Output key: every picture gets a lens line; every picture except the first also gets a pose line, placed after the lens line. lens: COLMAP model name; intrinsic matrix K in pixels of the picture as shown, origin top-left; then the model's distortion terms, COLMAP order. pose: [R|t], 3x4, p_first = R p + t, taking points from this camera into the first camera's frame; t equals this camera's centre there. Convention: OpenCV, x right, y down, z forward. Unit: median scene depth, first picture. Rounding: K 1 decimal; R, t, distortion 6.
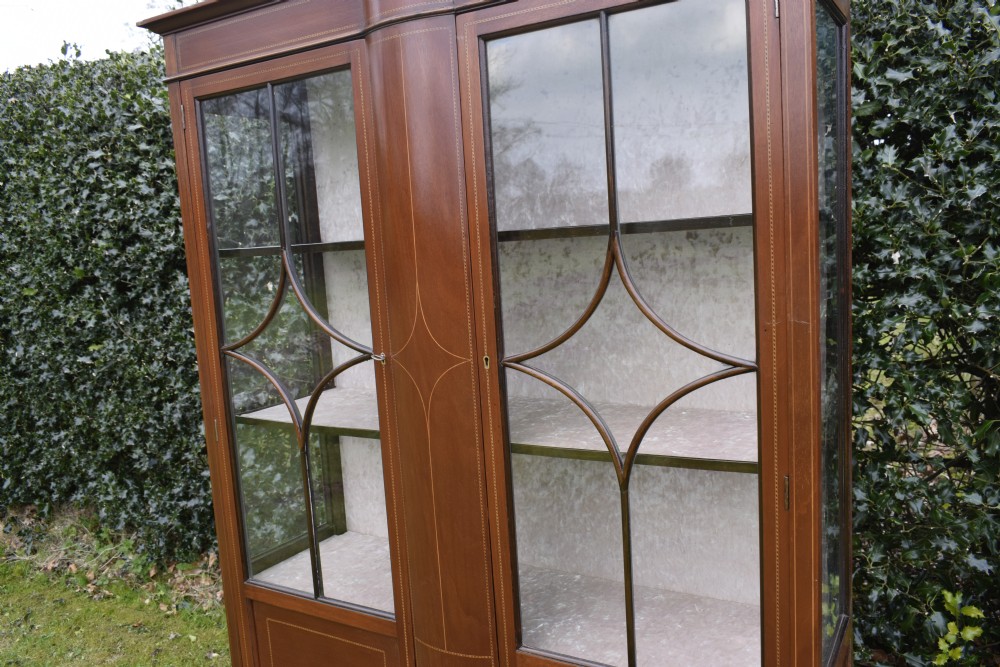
lens RADIAL K [[808.8, 0, 505.7], [0, 808.8, 335.0], [0, 0, 1]] dist [-0.026876, 0.004560]
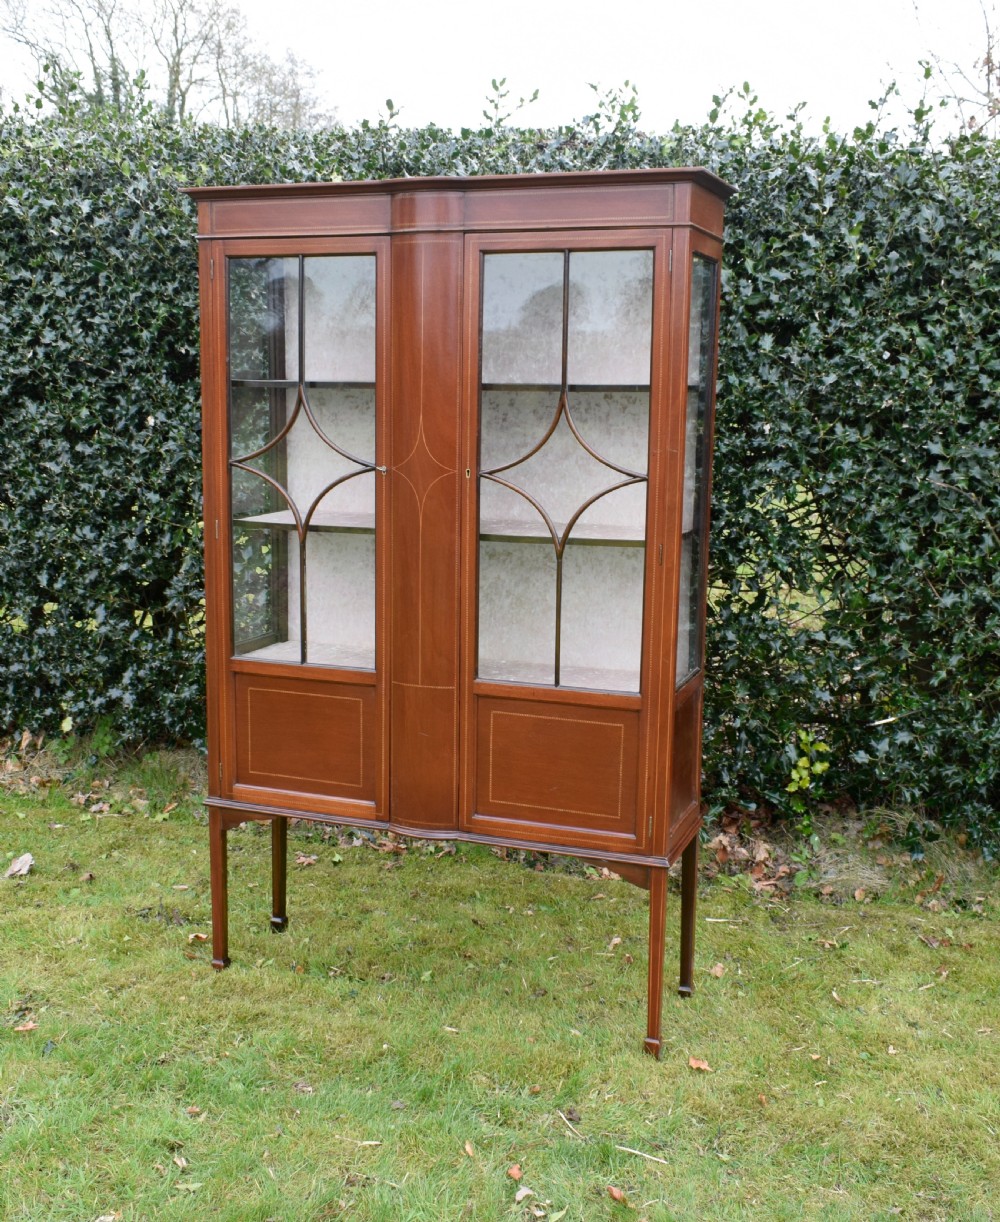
lens RADIAL K [[1408.8, 0, 494.3], [0, 1408.8, 615.7], [0, 0, 1]] dist [-0.015645, -0.005424]
pose [[0.981656, 0.045789, 0.185081, -0.177628], [-0.052182, 0.998192, 0.029817, 0.086341], [-0.183381, -0.038928, 0.982271, -0.613793]]
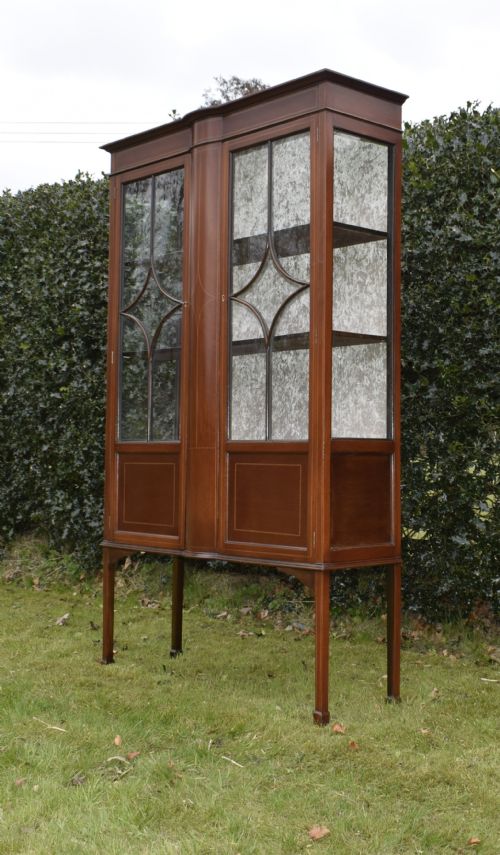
lens RADIAL K [[1126.6, 0, 360.5], [0, 1126.6, 393.5], [0, 0, 1]] dist [-0.013042, -0.022988]
pose [[0.969444, 0.053245, -0.239466, 0.430897], [-0.093291, 0.982838, -0.159144, 0.294790], [0.226883, 0.176621, 0.957773, -0.701610]]
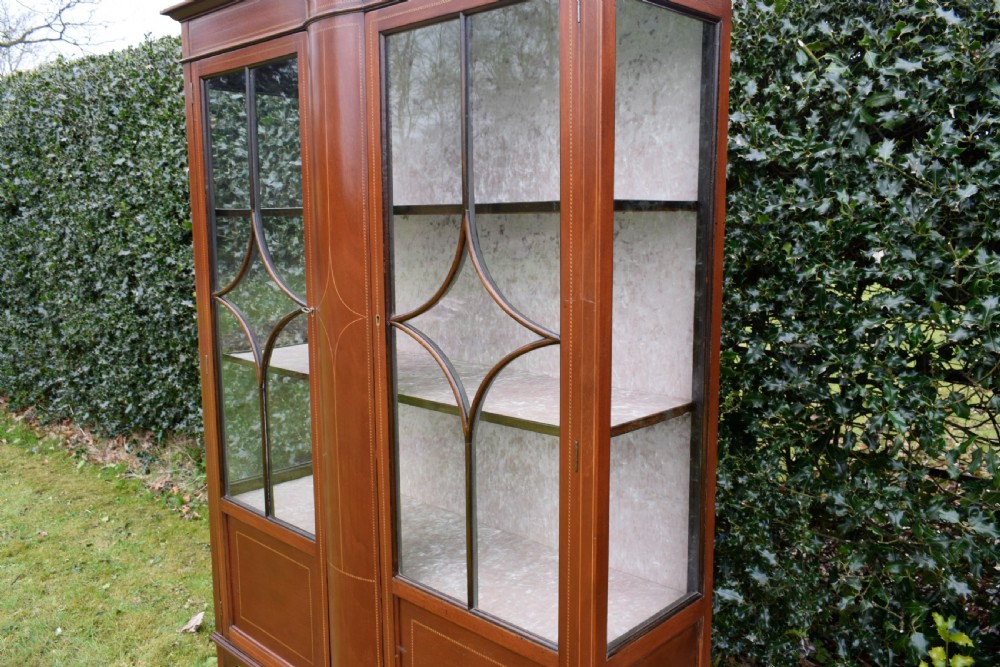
lens RADIAL K [[840.5, 0, 504.5], [0, 840.5, 335.7], [0, 0, 1]] dist [-0.015891, -0.000124]
pose [[0.973729, 0.086408, -0.210678, 0.164533], [-0.081052, 0.996132, 0.033940, 0.000356], [0.212796, -0.015972, 0.976966, -0.047553]]
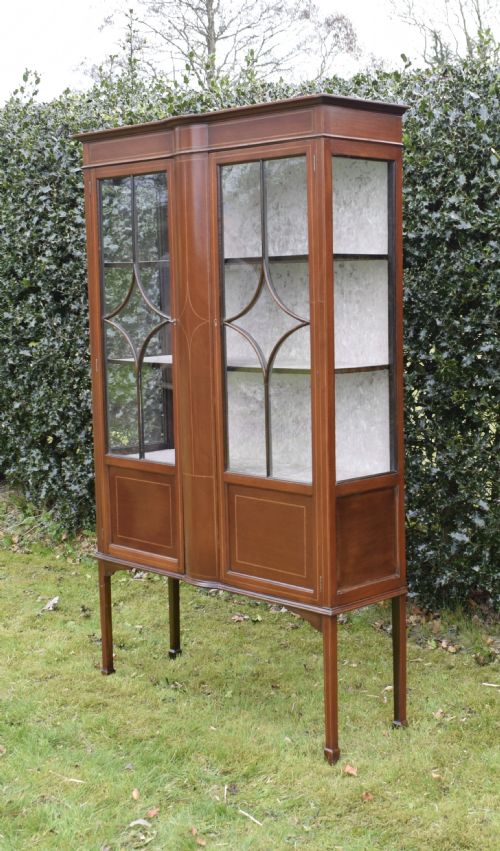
lens RADIAL K [[1195.1, 0, 370.2], [0, 1195.1, 424.4], [0, 0, 1]] dist [-0.015875, -0.019795]
pose [[0.978554, 0.072840, -0.192683, 0.390294], [-0.073427, 0.997292, 0.004105, 0.101591], [0.192460, 0.010131, 0.981253, -0.763387]]
